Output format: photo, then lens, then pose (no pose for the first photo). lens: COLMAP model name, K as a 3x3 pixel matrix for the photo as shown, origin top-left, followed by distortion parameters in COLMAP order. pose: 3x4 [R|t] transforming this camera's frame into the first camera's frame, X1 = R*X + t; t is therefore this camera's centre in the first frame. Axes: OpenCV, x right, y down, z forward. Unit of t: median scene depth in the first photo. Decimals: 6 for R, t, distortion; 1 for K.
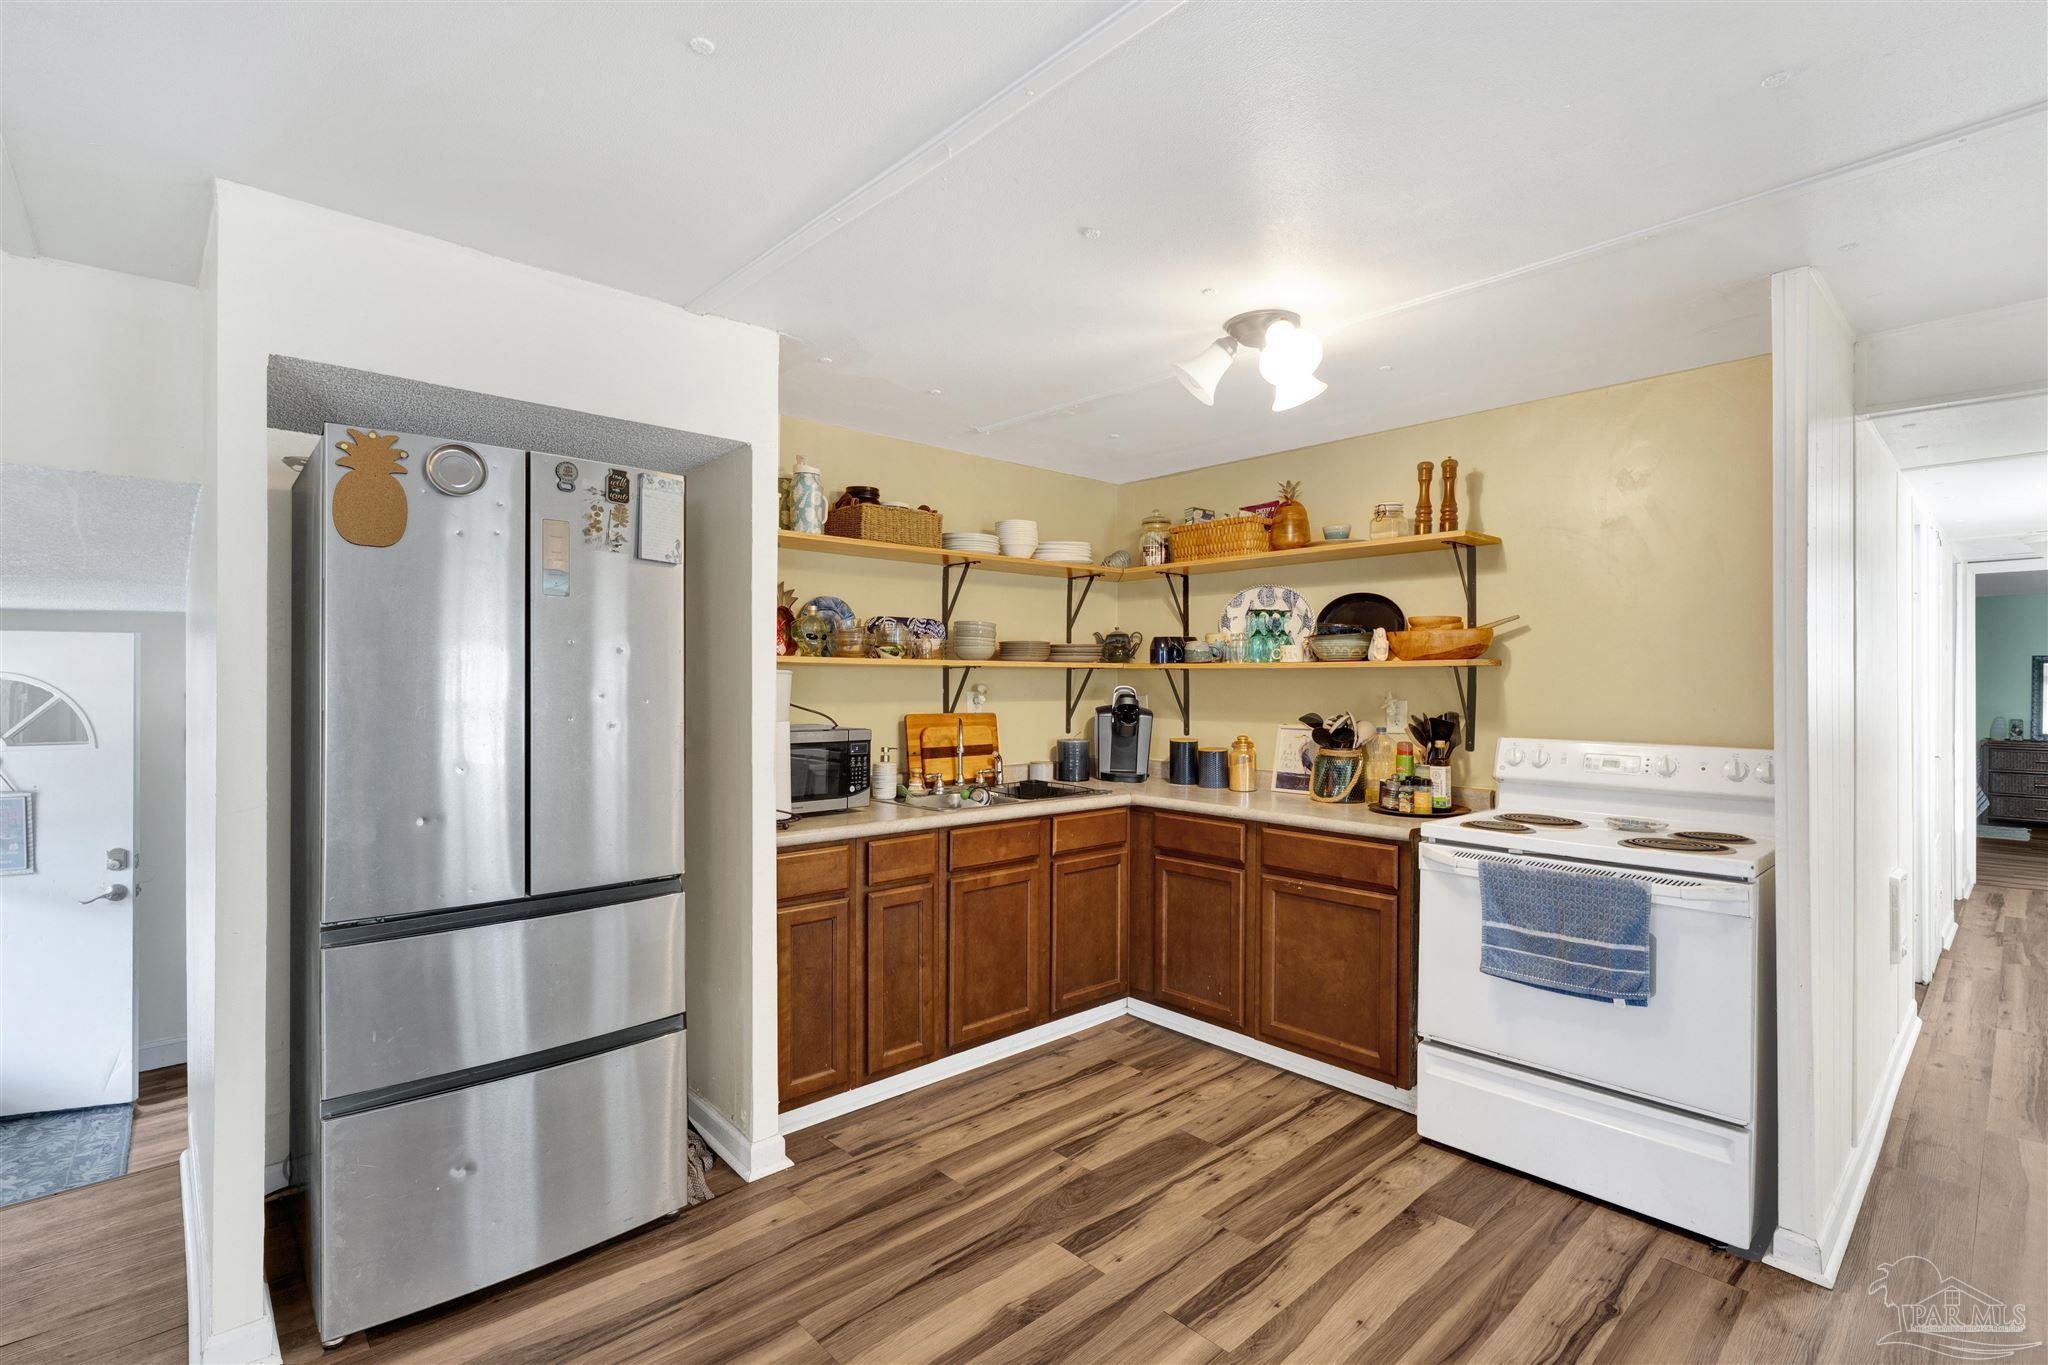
lens RADIAL K [[944.3, 0, 1024.0], [0, 944.3, 682.5], [0, 0, 1]] dist [0.000647, 0.000174]
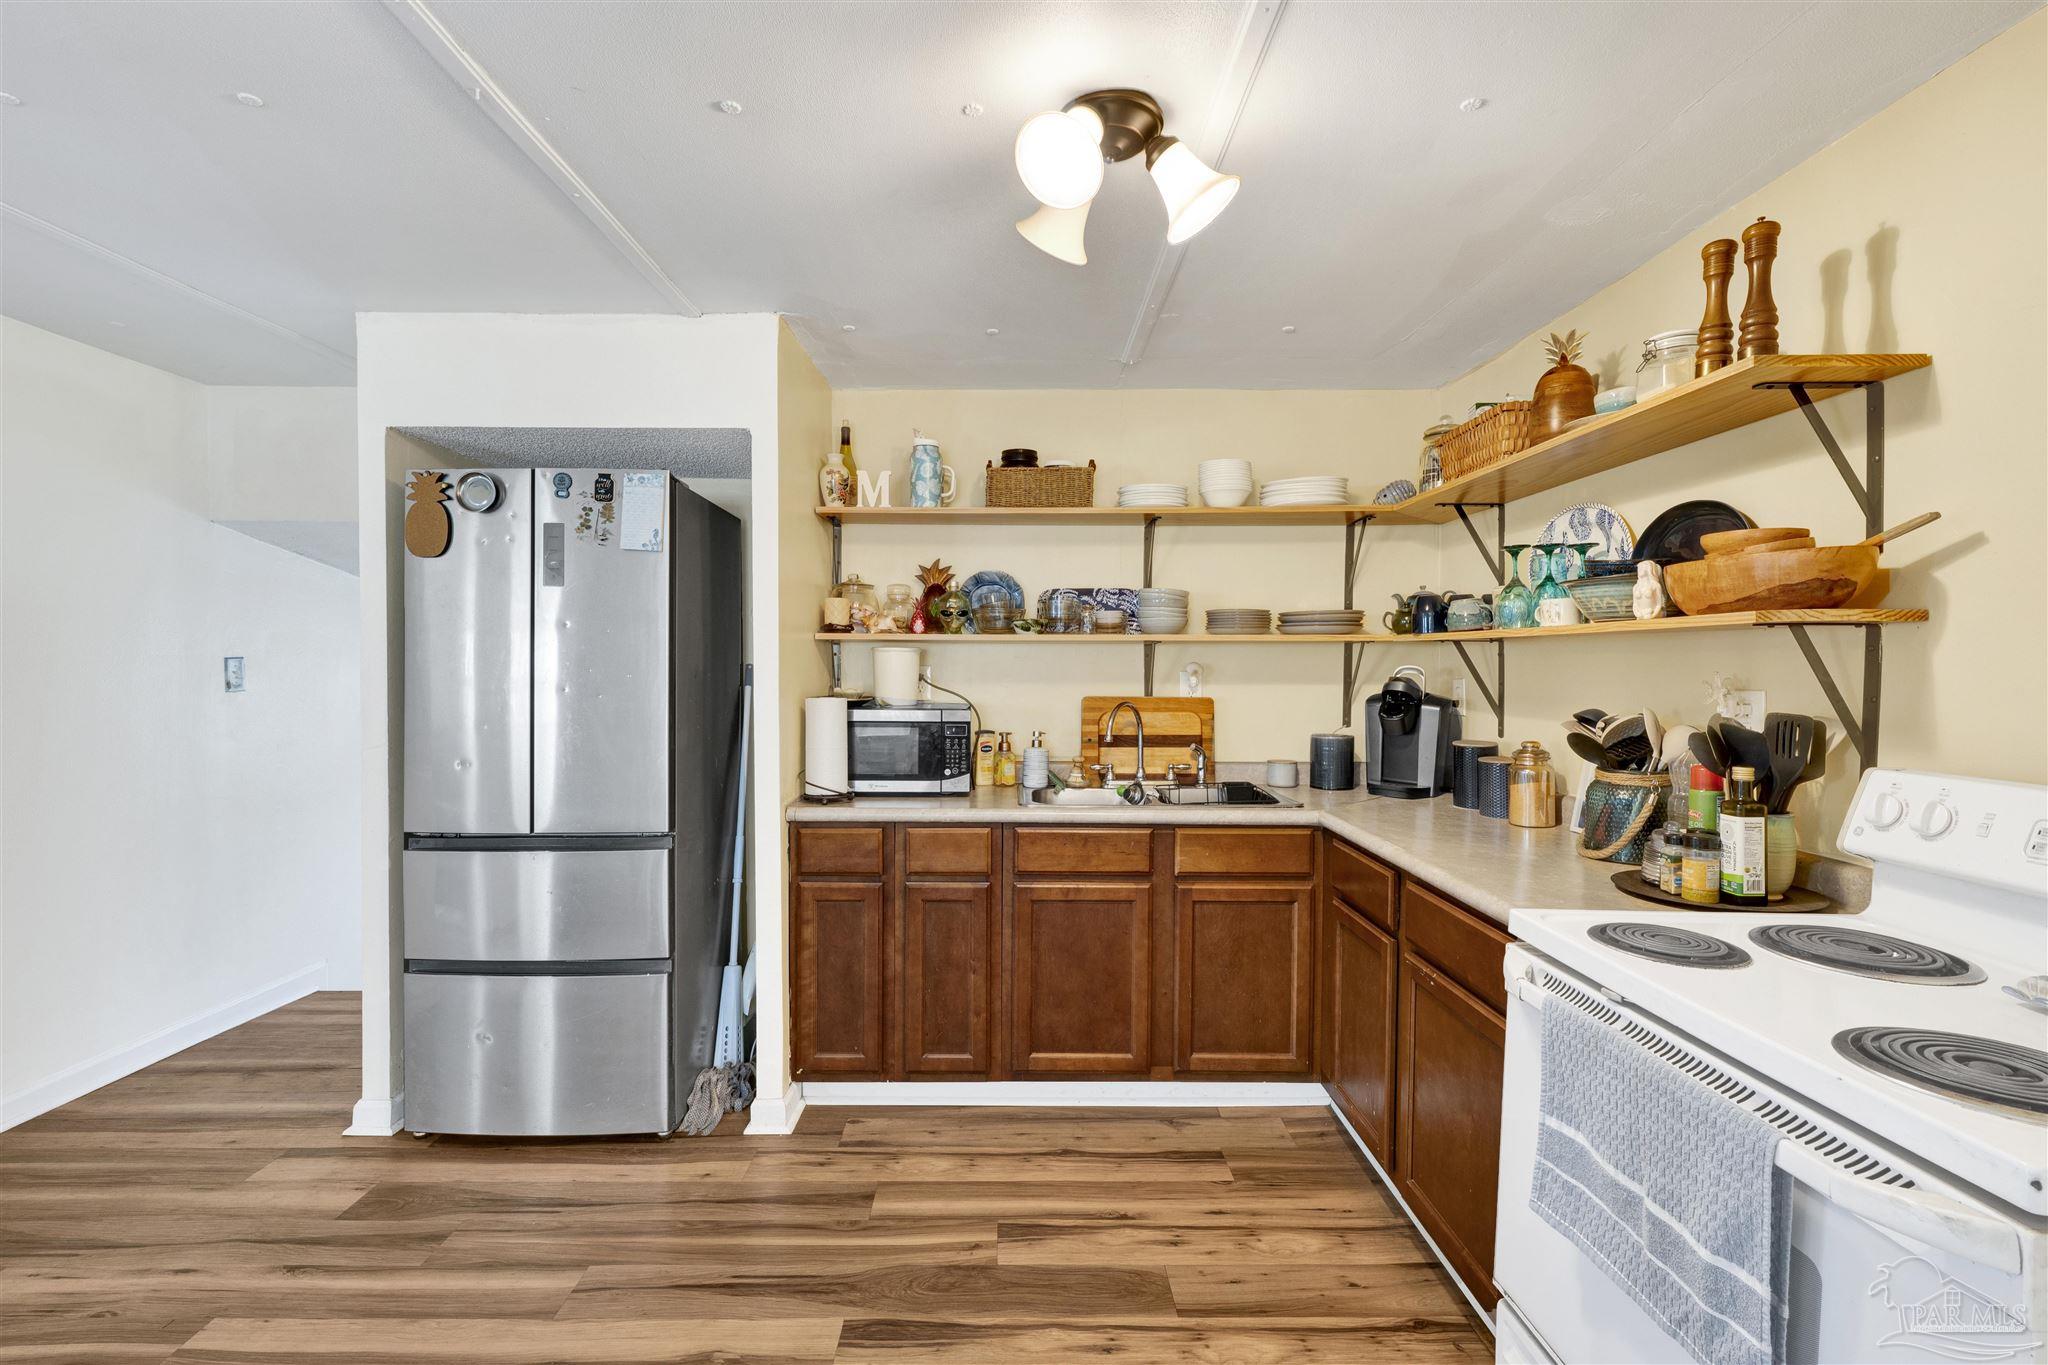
lens RADIAL K [[944.3, 0, 1024.0], [0, 944.3, 682.5], [0, 0, 1]] dist [0.000647, 0.000174]
pose [[0.737679, 0.012723, -0.675032, 0.520132], [-0.000831, 0.999839, 0.017937, 0.005549], [0.675151, -0.012670, 0.737571, 0.356348]]
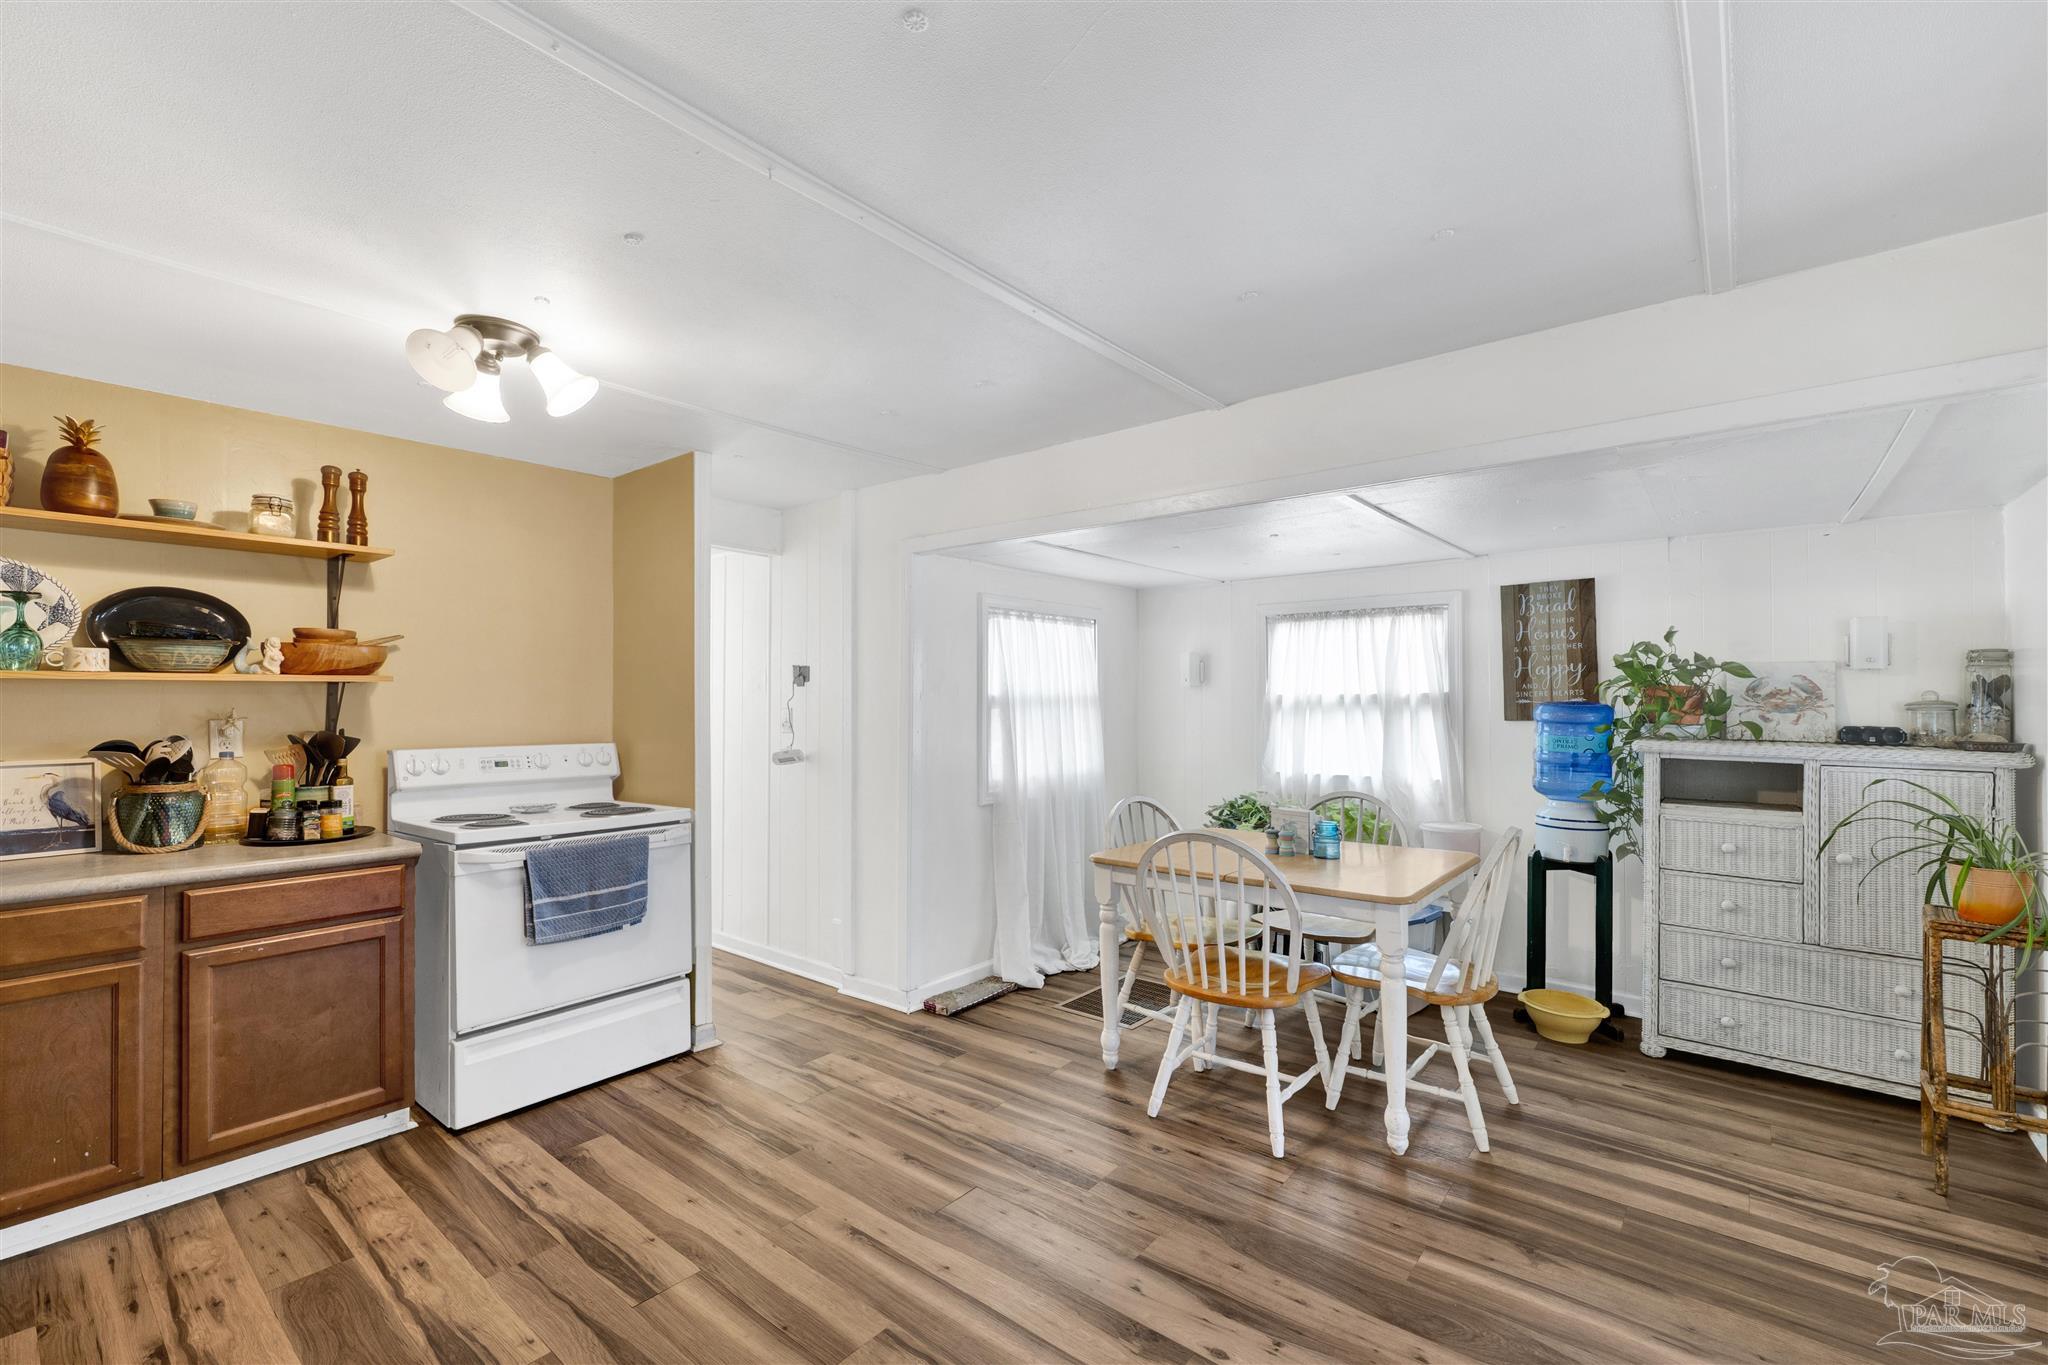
lens RADIAL K [[861.5, 0, 1024.0], [0, 861.5, 682.5], [0, 0, 1]] dist [-0.013007, 0.000126]
pose [[-0.136898, 0.010631, 0.990528, -0.540604], [0.001313, 0.999943, -0.010550, -0.006255], [-0.990584, -0.000143, -0.136904, 0.447922]]
